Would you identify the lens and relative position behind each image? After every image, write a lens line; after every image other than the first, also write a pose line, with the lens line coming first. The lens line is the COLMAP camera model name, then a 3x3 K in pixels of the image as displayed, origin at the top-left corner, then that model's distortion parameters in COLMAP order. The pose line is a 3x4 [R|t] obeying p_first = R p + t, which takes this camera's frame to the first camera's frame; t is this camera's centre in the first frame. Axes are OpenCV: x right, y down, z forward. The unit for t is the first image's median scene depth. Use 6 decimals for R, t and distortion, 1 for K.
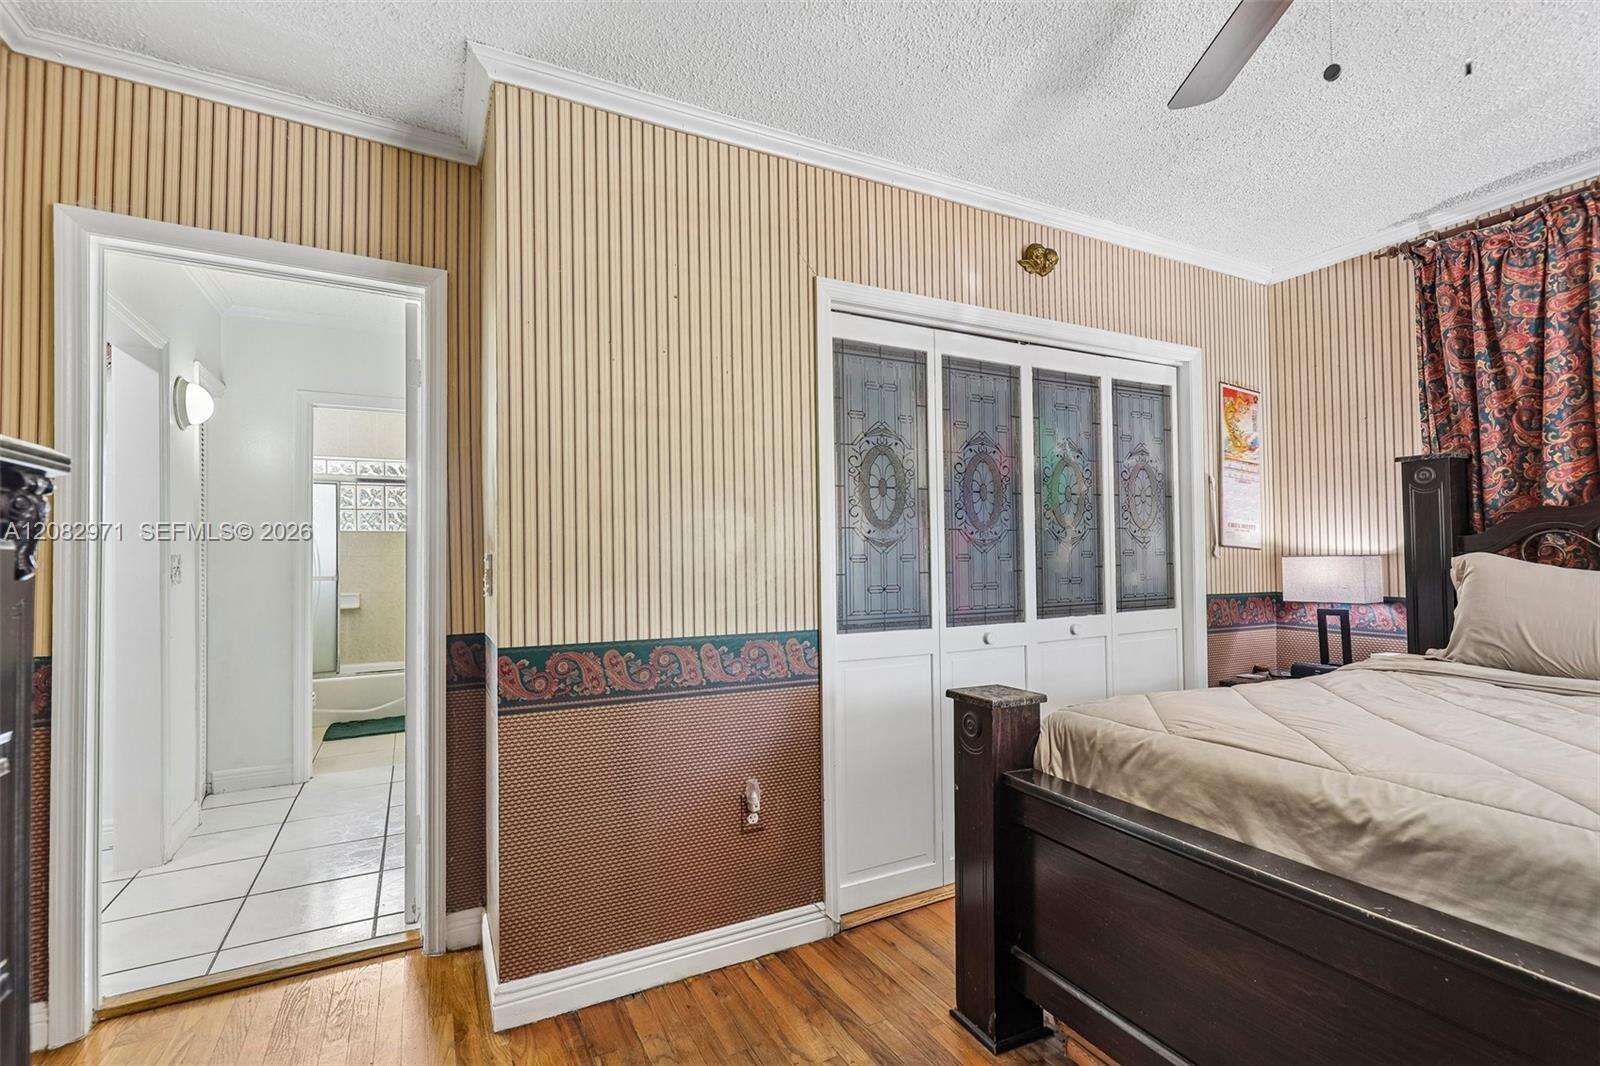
lens RADIAL K [[728.1, 0, 808.2], [0, 728.1, 537.4], [0, 0, 1]] dist [0.002538, -0.001005]
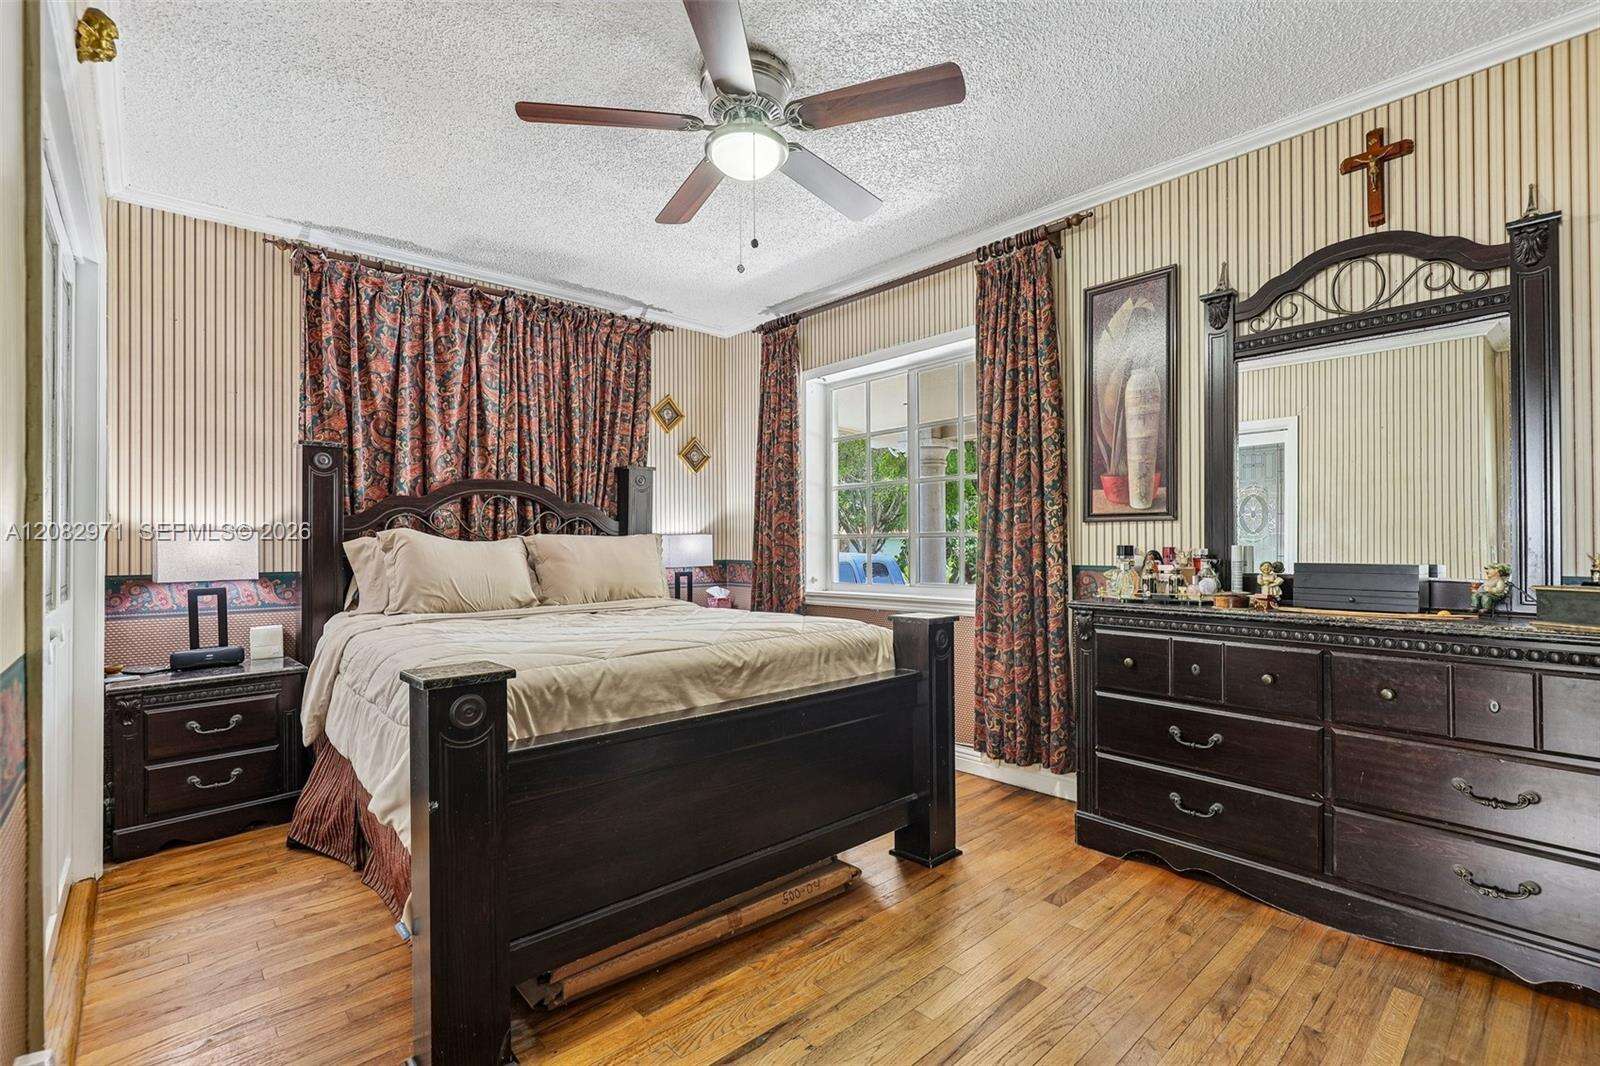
lens RADIAL K [[728.1, 0, 817.3], [0, 728.1, 535.9], [0, 0, 1]] dist [0.002538, -0.001005]
pose [[-0.255319, 0.022142, 0.966603, -0.670886], [-0.013329, 0.999562, -0.026418, 0.078822], [-0.966765, -0.019628, -0.254913, 0.845177]]
